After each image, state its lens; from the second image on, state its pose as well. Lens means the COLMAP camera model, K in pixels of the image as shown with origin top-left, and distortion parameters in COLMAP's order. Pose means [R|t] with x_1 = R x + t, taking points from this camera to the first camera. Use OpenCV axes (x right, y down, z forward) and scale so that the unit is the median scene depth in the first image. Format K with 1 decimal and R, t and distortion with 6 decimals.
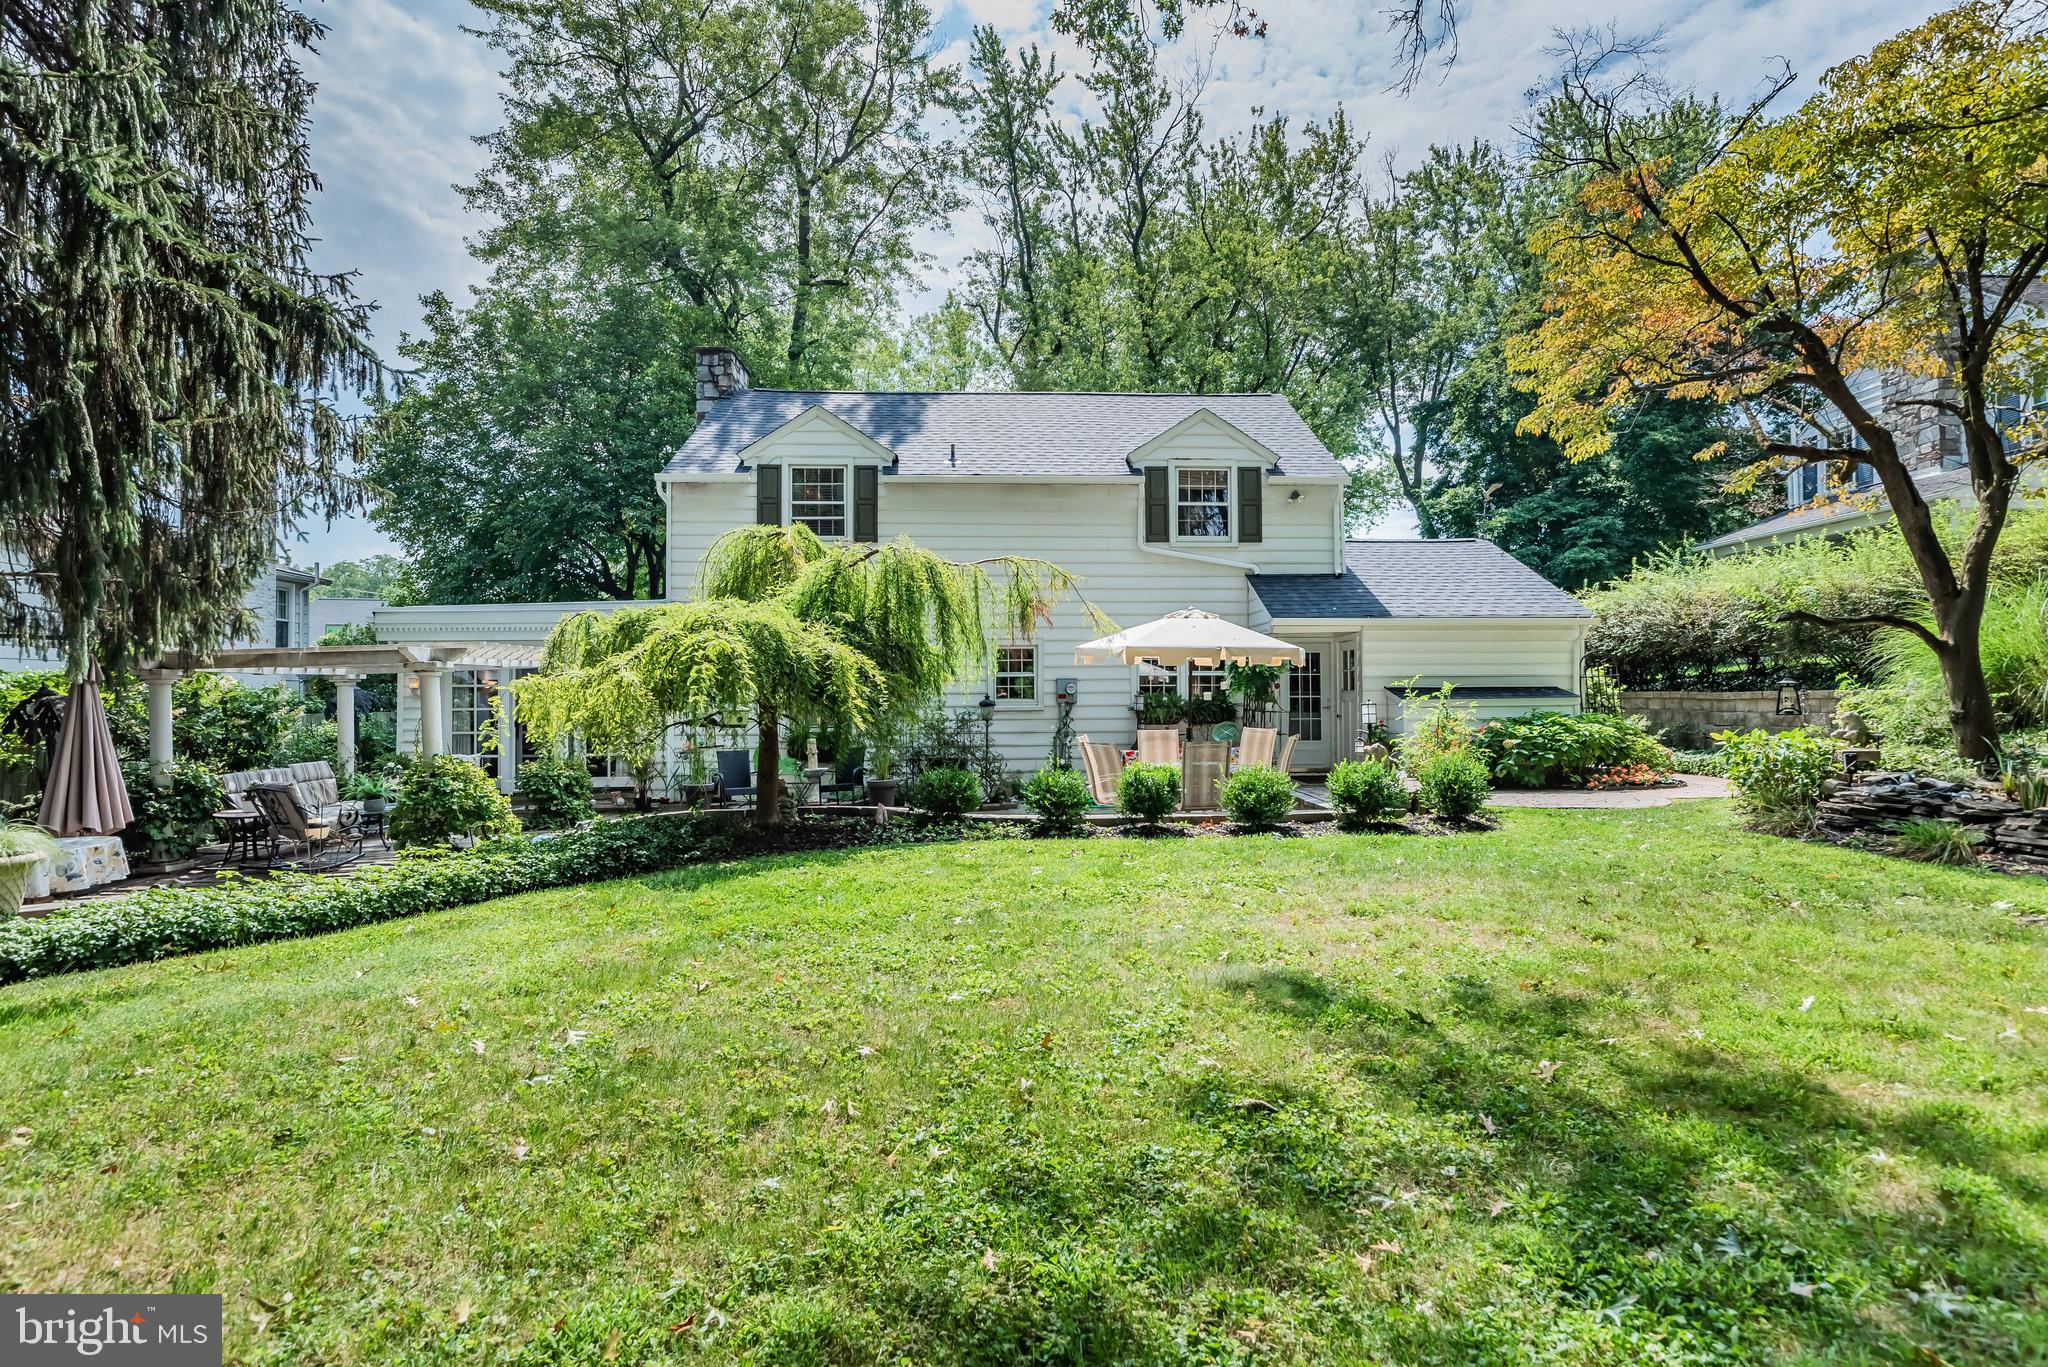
lens RADIAL K [[1004.1, 0, 1037.2], [0, 1004.1, 672.1], [0, 0, 1]] dist [-0.000383, 0.000409]
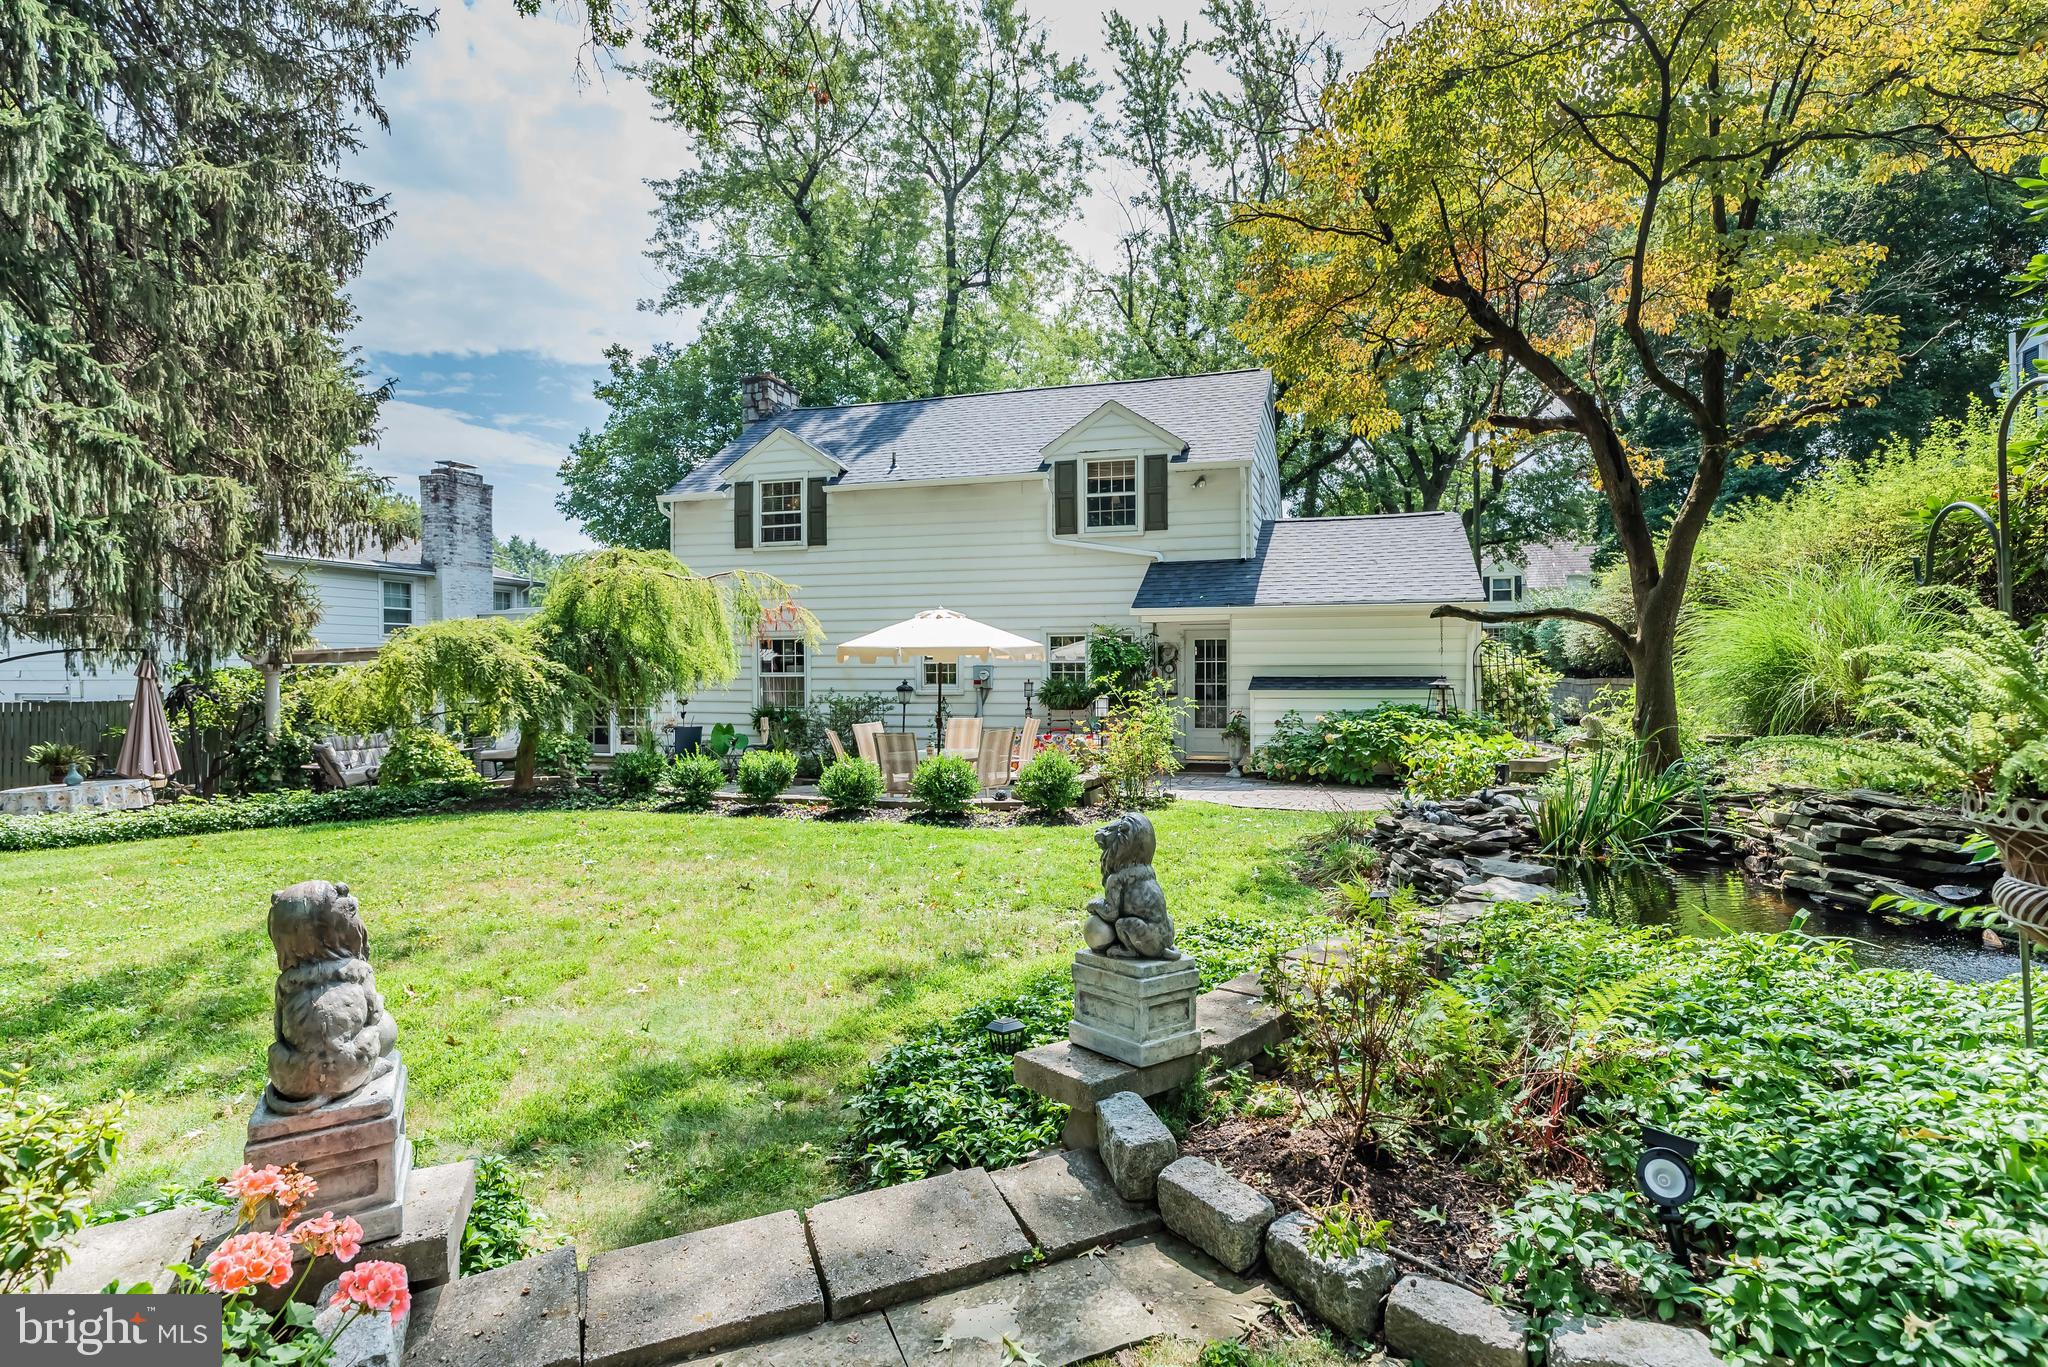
lens RADIAL K [[1004.1, 0, 1037.2], [0, 1004.1, 672.1], [0, 0, 1]] dist [-0.000383, 0.000409]
pose [[0.941435, 0.004078, -0.337170, 0.440732], [0.006653, 0.999508, 0.030665, -0.019034], [0.337129, -0.031112, 0.940944, 0.009443]]
